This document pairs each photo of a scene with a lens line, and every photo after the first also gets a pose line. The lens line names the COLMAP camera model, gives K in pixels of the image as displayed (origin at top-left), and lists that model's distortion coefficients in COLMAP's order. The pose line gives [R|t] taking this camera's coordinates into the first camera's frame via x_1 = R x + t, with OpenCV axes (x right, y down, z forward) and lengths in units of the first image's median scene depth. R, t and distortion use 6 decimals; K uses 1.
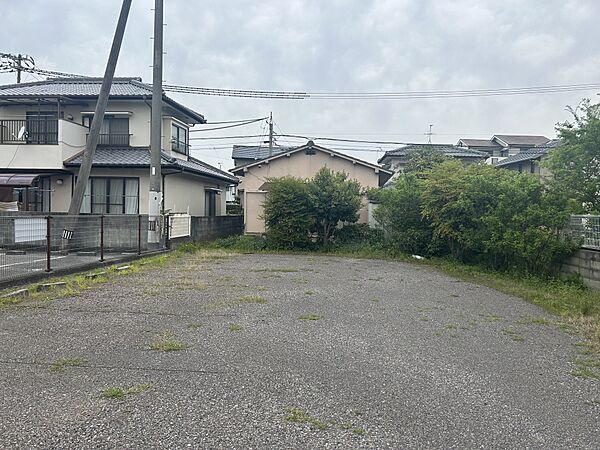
lens RADIAL K [[454.3, 0, 300.0], [0, 454.3, 225.0], [0, 0, 1]] dist [-0.055798, -0.000284]
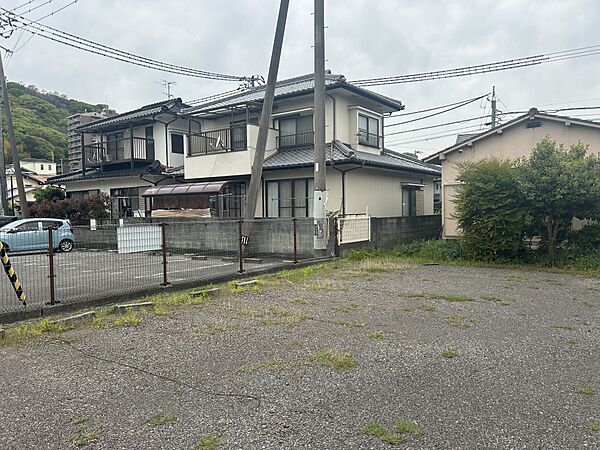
lens RADIAL K [[438.2, 0, 300.0], [0, 438.2, 225.0], [0, 0, 1]] dist [0.005991, -0.000045]
pose [[0.850906, -0.019025, -0.524974, 0.074682], [0.019153, 0.999803, -0.005188, -0.003537], [0.524969, -0.005640, 0.851103, 0.219588]]
